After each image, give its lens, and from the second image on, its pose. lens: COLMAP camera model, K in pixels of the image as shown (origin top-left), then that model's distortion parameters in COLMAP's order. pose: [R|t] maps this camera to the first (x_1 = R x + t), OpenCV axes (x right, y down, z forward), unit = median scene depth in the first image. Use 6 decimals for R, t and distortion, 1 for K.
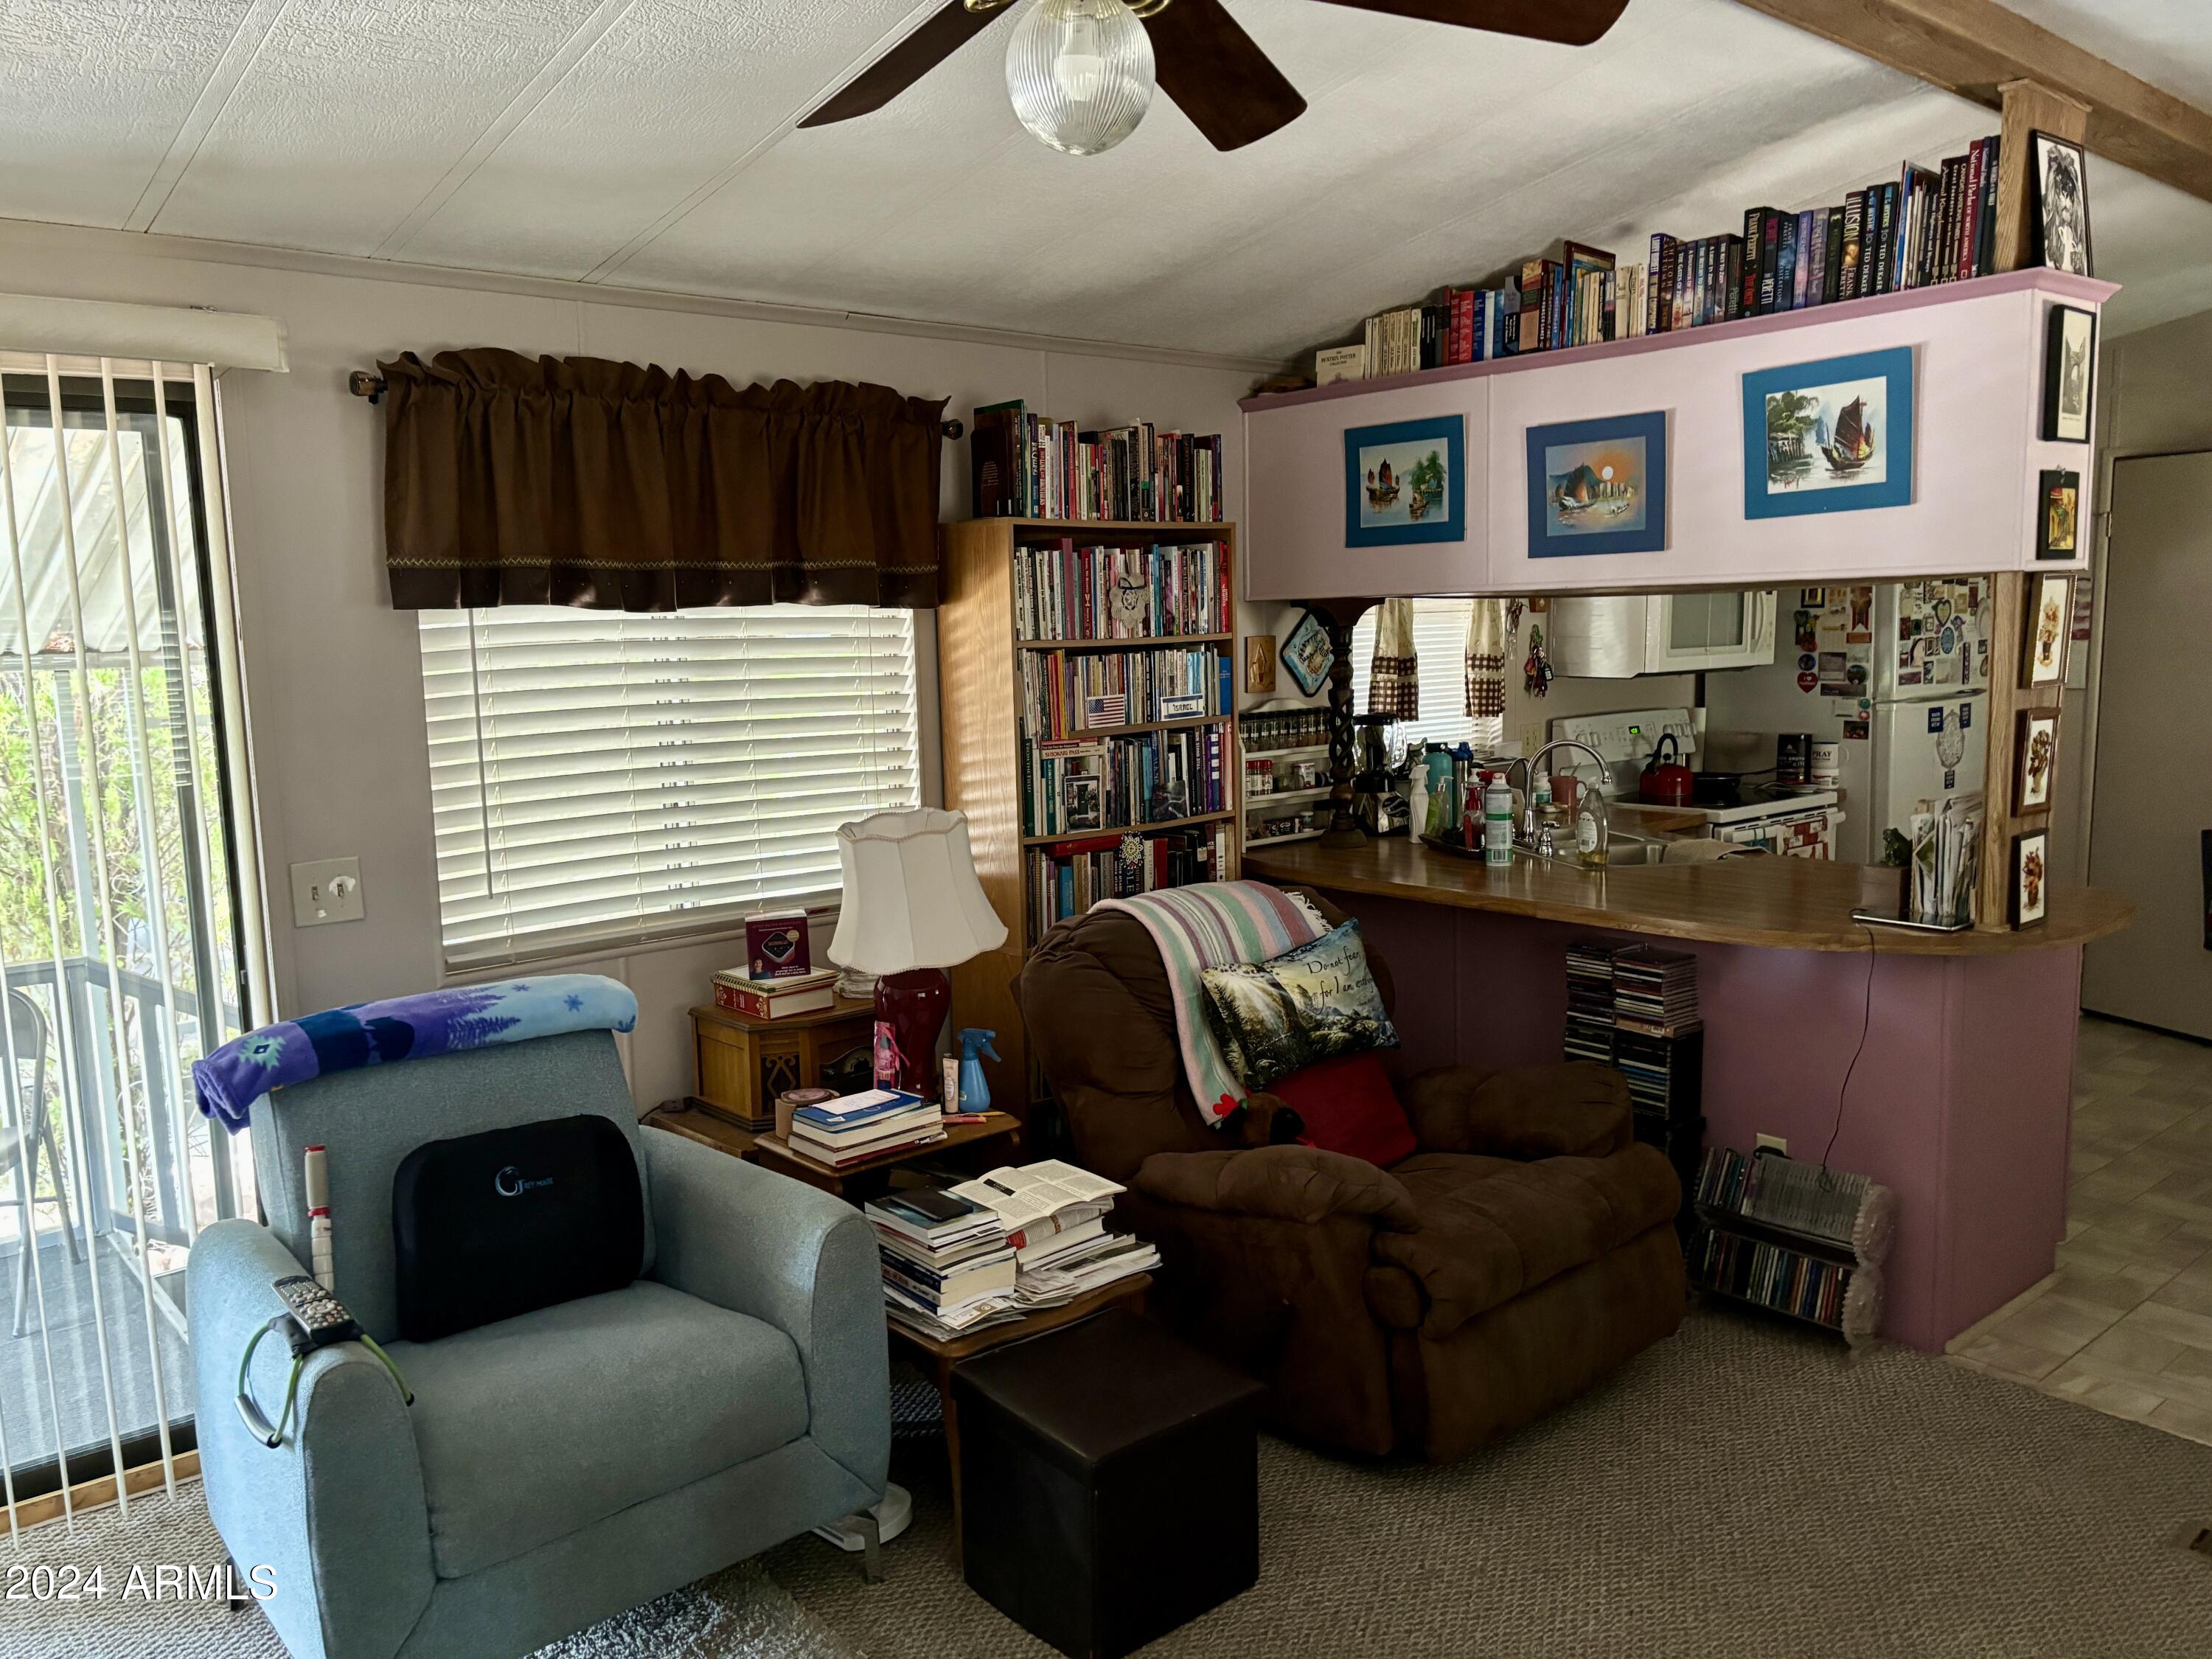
lens RADIAL K [[1676.2, 0, 1116.8], [0, 1676.2, 863.0], [0, 0, 1]] dist [0.035126, -0.043987]
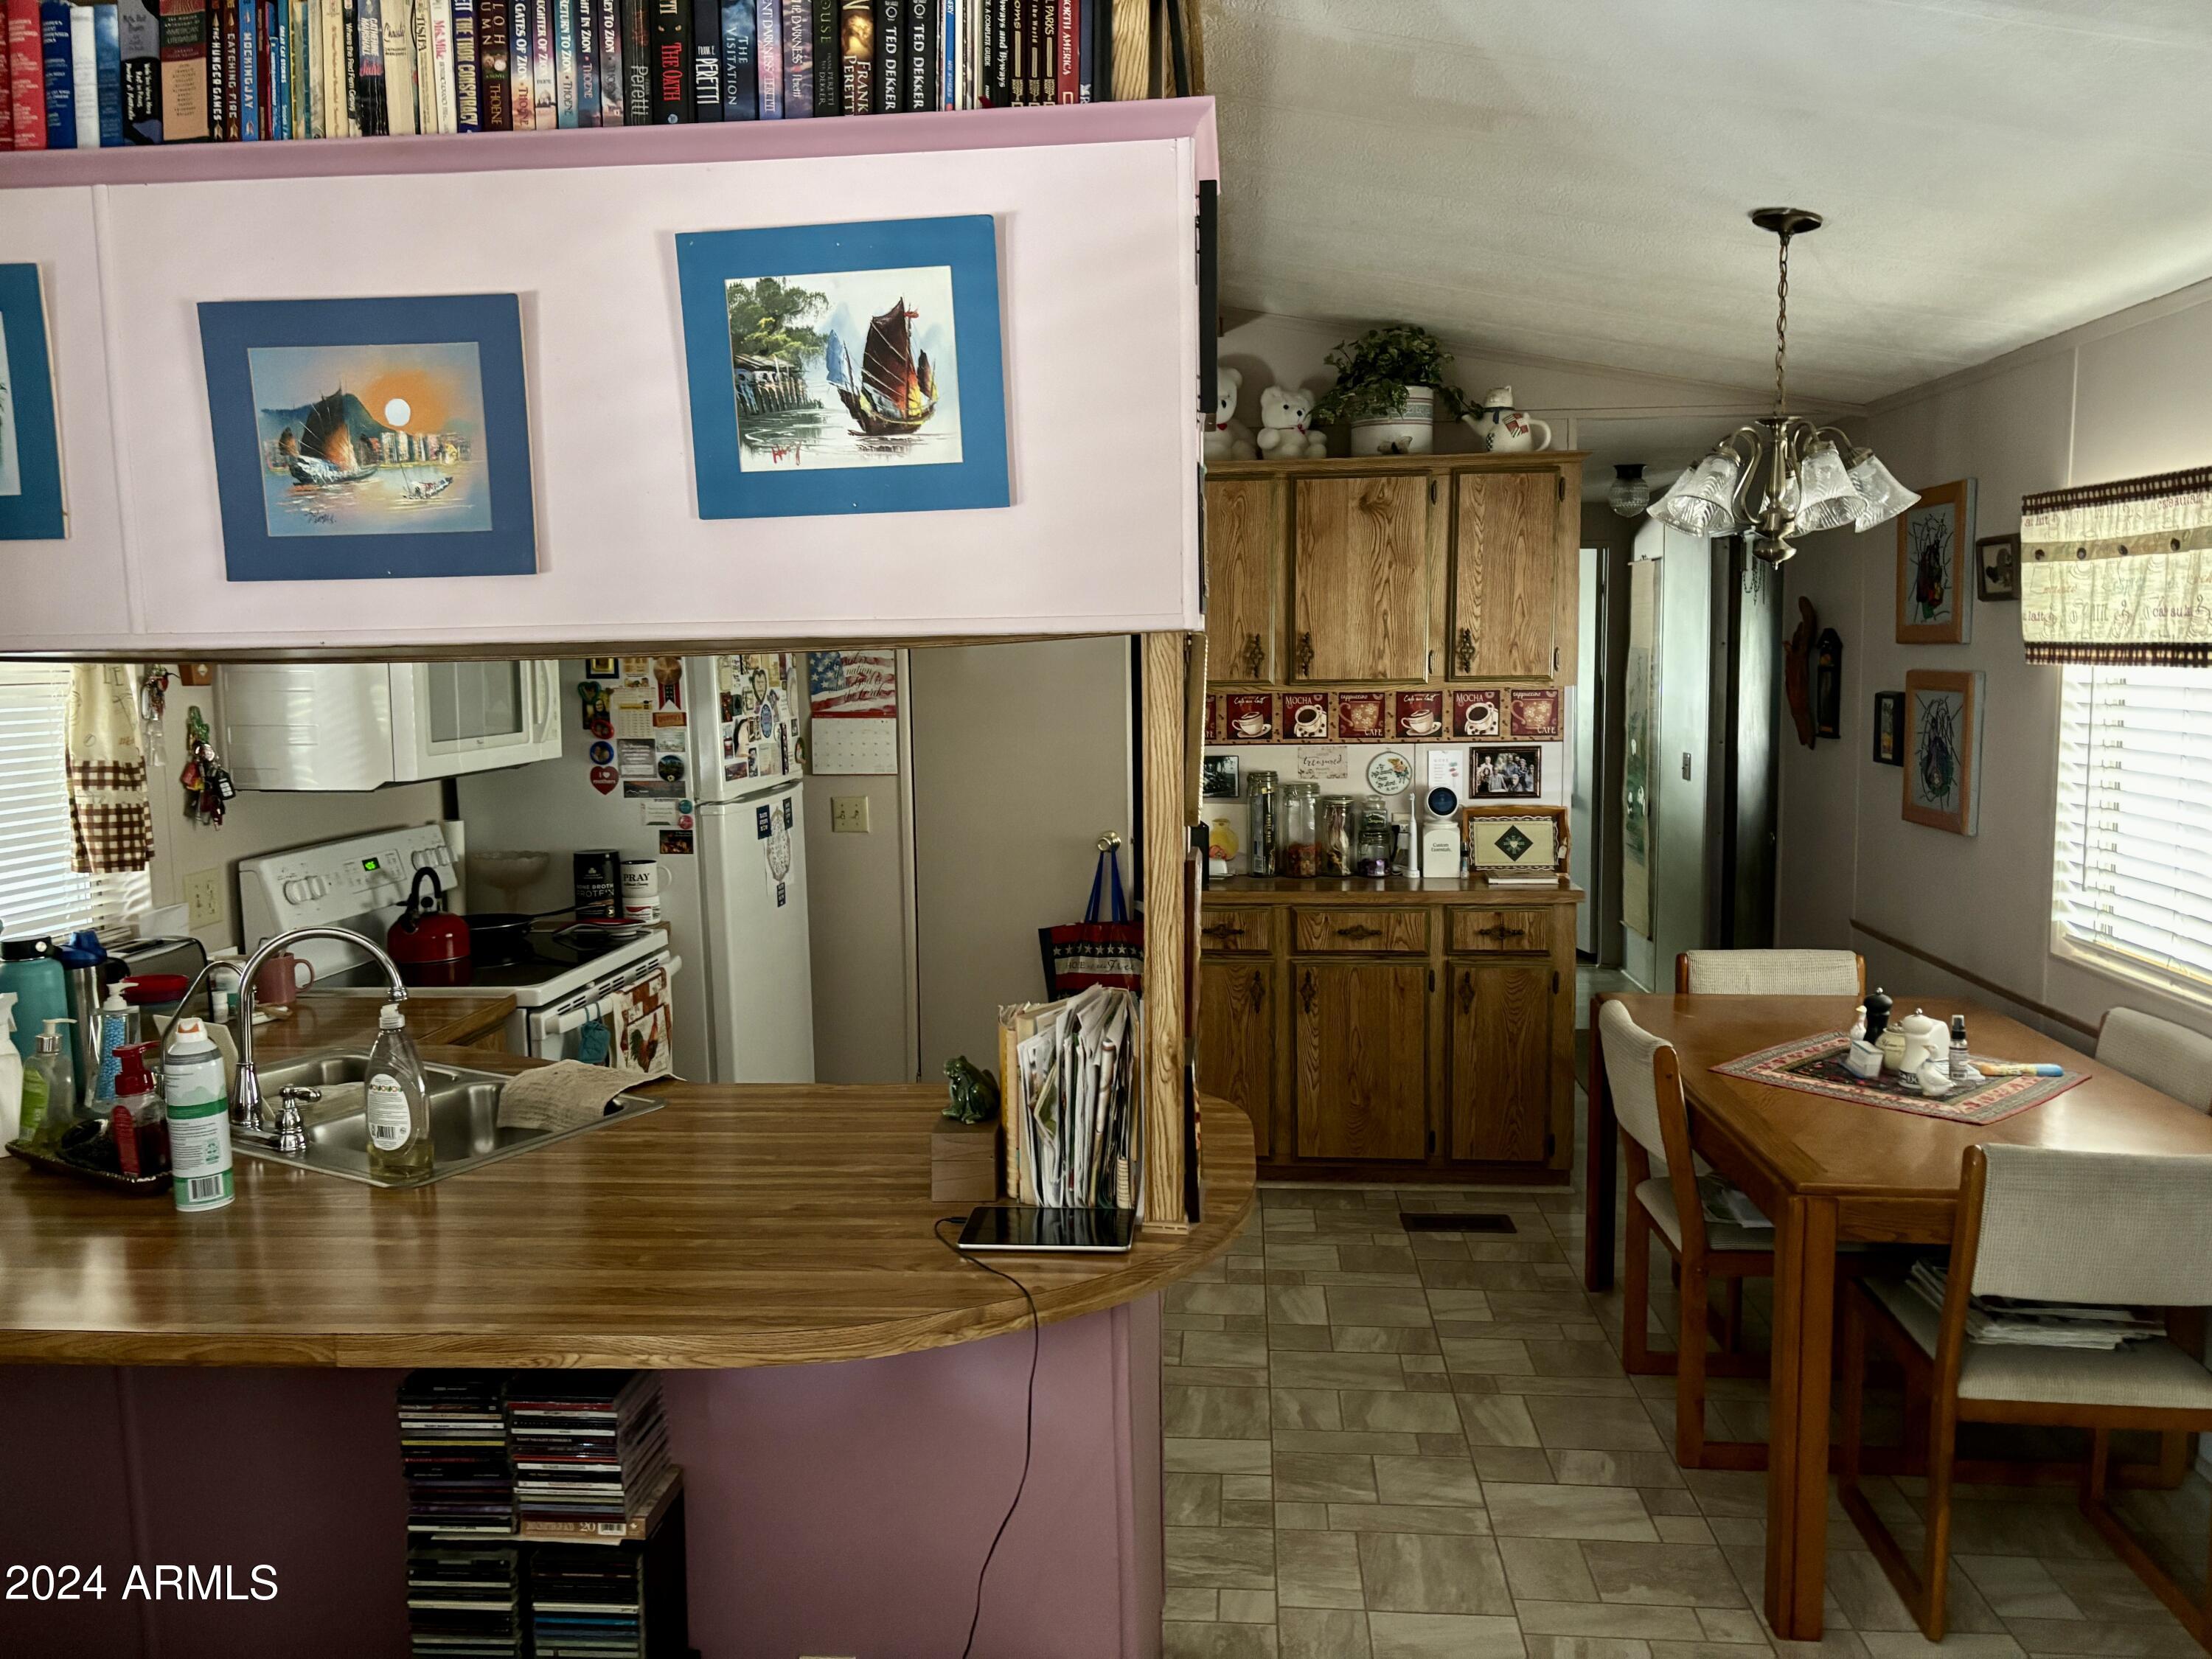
lens RADIAL K [[1676.2, 0, 1110.3], [0, 1676.2, 833.8], [0, 0, 1]] dist [0.035126, -0.043987]
pose [[0.715210, -0.064254, 0.695950, 0.087390], [0.101727, 0.994731, -0.012703, -0.078986], [-0.691467, 0.079882, 0.717978, 0.490799]]
